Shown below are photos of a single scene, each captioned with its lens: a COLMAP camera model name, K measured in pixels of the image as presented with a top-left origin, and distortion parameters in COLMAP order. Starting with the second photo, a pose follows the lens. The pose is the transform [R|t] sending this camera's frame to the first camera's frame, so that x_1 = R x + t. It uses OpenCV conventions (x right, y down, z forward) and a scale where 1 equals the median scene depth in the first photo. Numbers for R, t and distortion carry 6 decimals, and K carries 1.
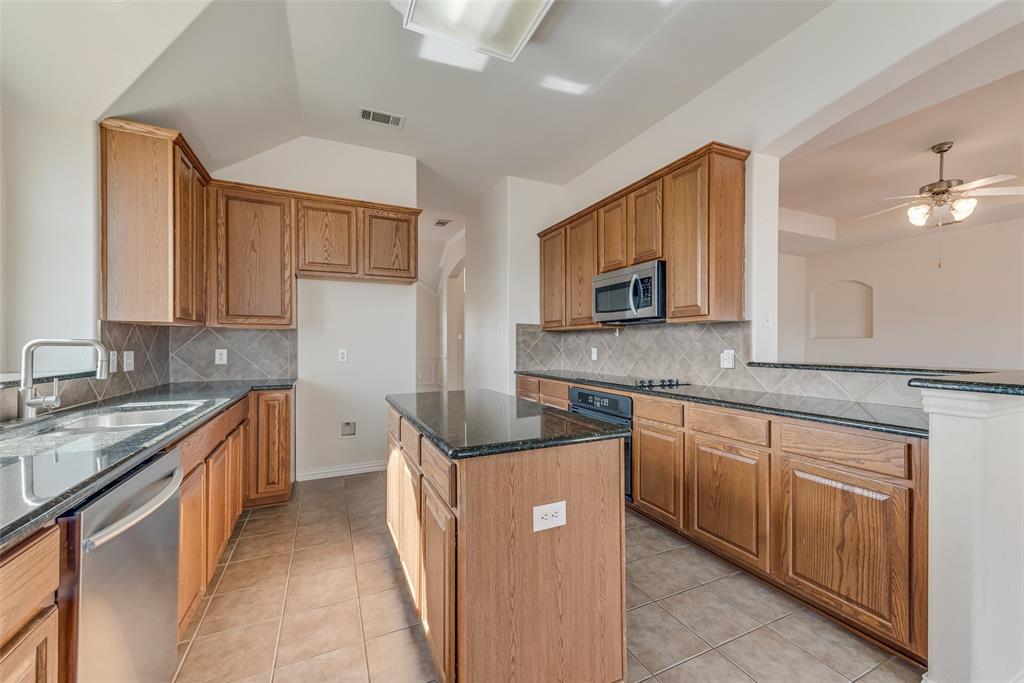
lens RADIAL K [[400.2, 0, 509.9], [0, 400.2, 344.2], [0, 0, 1]] dist [0.020258, -0.000229]
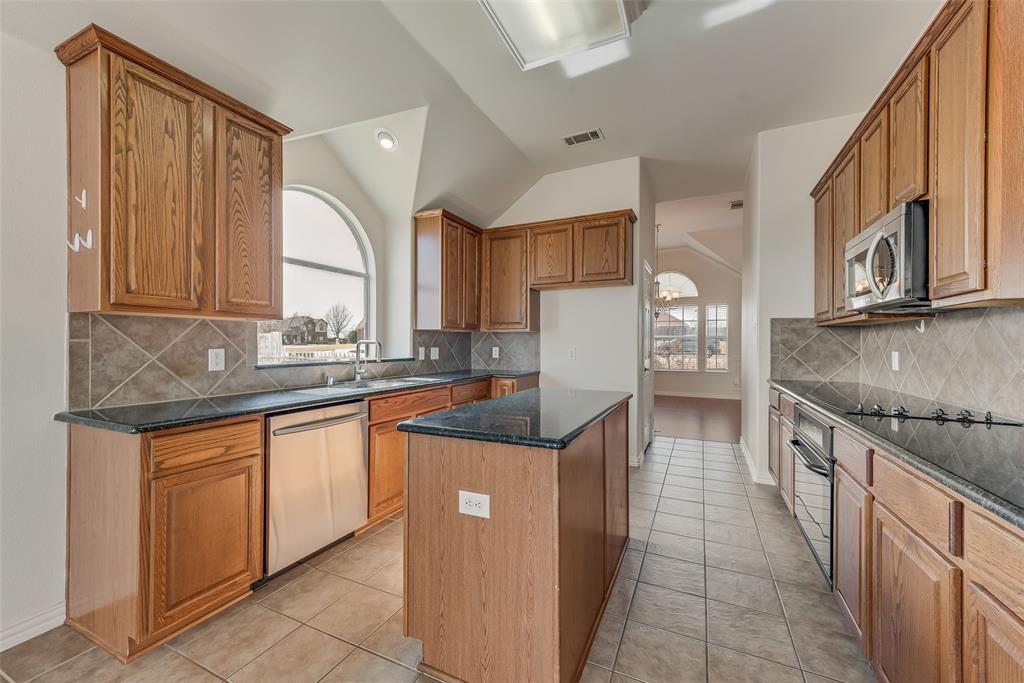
lens RADIAL K [[398.0, 0, 514.8], [0, 398.0, 343.3], [0, 0, 1]] dist [0.025505, -0.000052]
pose [[0.645771, 0.002690, -0.763526, 0.398166], [-0.004168, 0.999991, -0.000002, -0.001200], [0.763520, 0.003183, 0.645777, 0.158072]]
